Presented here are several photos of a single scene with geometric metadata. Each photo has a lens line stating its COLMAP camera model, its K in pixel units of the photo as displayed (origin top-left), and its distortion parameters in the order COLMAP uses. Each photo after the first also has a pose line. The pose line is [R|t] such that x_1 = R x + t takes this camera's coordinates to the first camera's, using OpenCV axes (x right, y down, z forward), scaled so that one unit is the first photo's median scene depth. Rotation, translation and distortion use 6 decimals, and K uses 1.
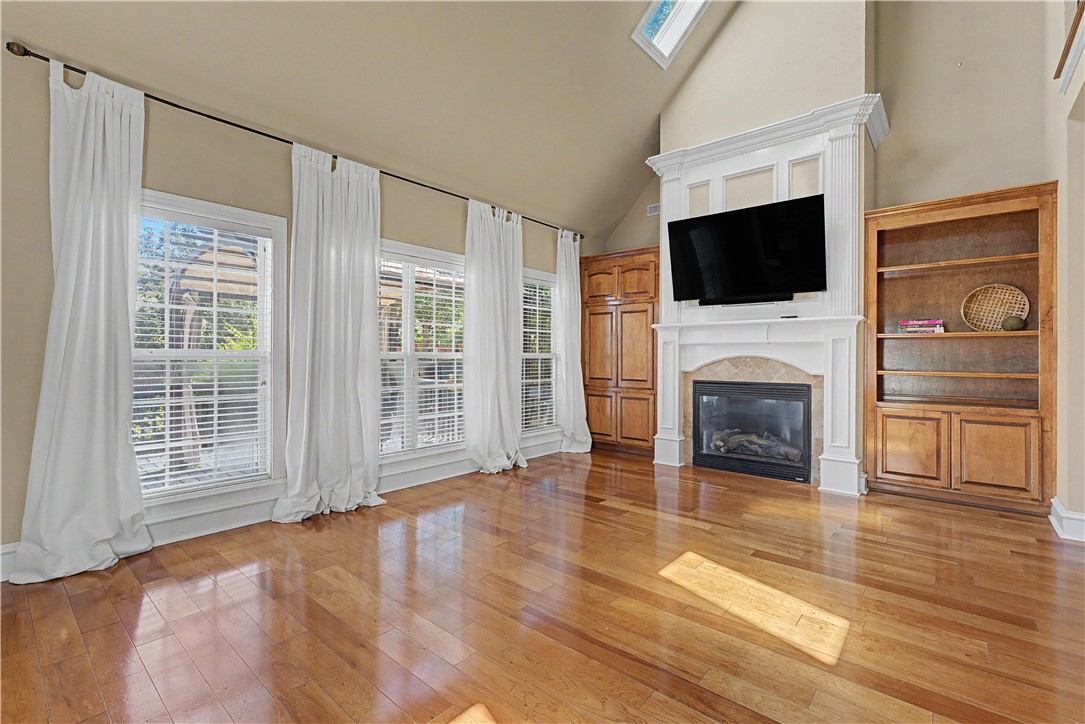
lens RADIAL K [[481.3, 0, 542.4], [0, 481.3, 353.8], [0, 0, 1]] dist [0.001343, -0.000097]
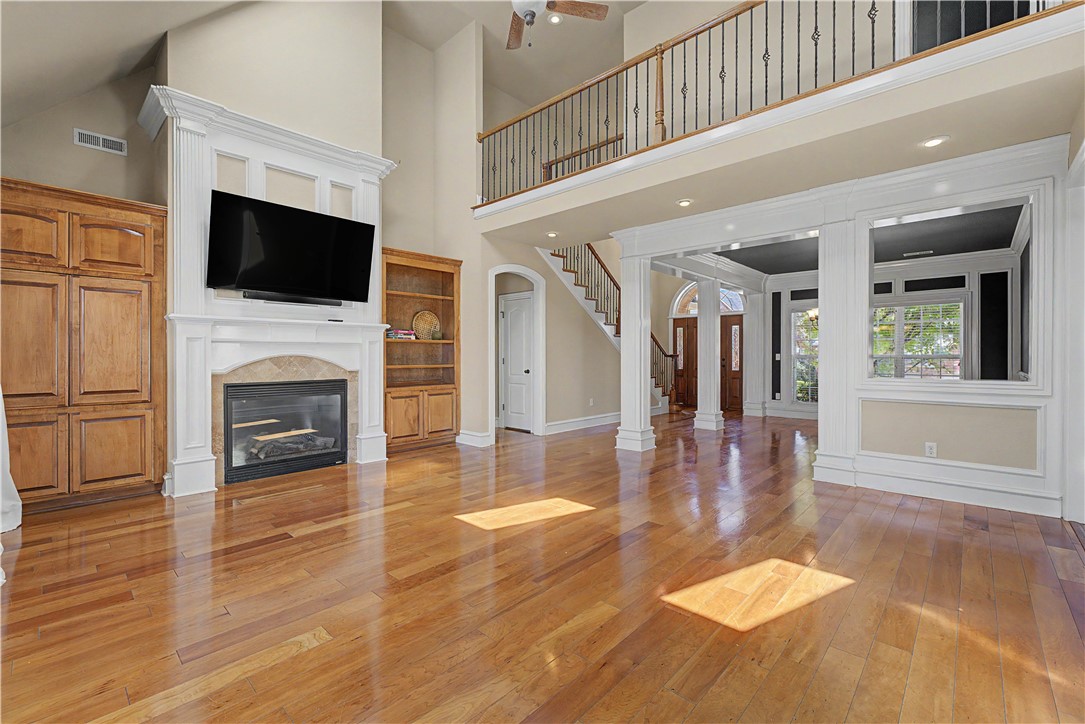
lens RADIAL K [[465.0, 0, 543.0], [0, 465.0, 354.4], [0, 0, 1]] dist [-0.000764, -0.000499]
pose [[0.043273, -0.003113, 0.999058, -0.544347], [-0.002988, 0.999990, 0.003245, -0.001723], [-0.999059, -0.003126, 0.043263, 0.458152]]
